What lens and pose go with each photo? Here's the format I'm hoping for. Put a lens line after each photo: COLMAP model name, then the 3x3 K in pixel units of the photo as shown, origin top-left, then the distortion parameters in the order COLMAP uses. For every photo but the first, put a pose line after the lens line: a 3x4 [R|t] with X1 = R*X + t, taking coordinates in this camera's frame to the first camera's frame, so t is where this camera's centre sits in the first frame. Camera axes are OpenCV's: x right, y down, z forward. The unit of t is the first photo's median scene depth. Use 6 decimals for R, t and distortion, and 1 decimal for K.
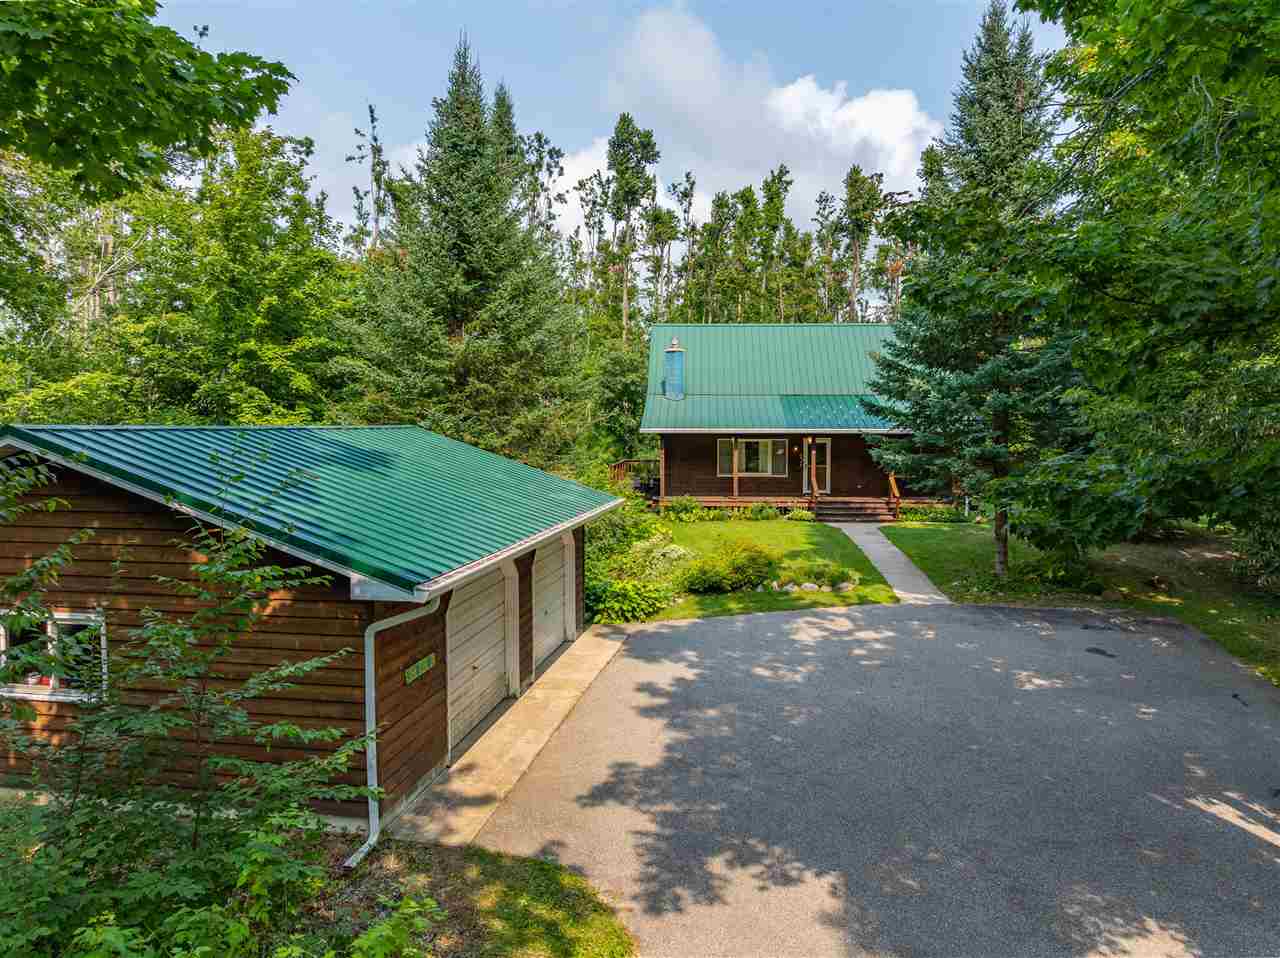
lens RADIAL K [[878.9, 0, 644.2], [0, 878.9, 476.1], [0, 0, 1]] dist [-0.043468, 0.059406]
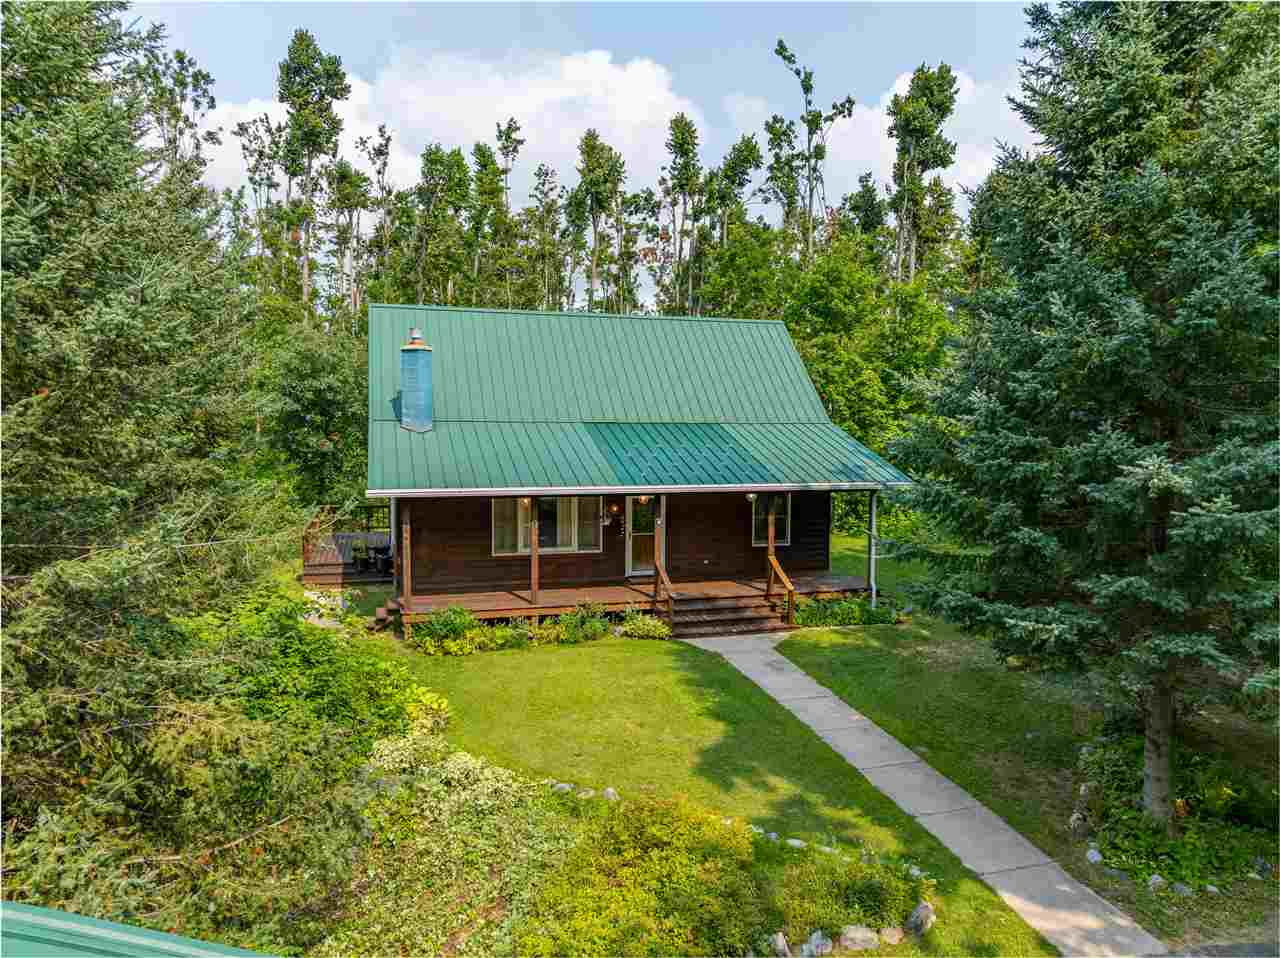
lens RADIAL K [[878.9, 0, 644.2], [0, 878.9, 476.1], [0, 0, 1]] dist [-0.043468, 0.059406]
pose [[0.937620, -0.017257, 0.347233, -0.012923], [0.013500, 0.999821, 0.013236, -0.027271], [-0.347399, -0.007723, 0.937686, 0.169552]]
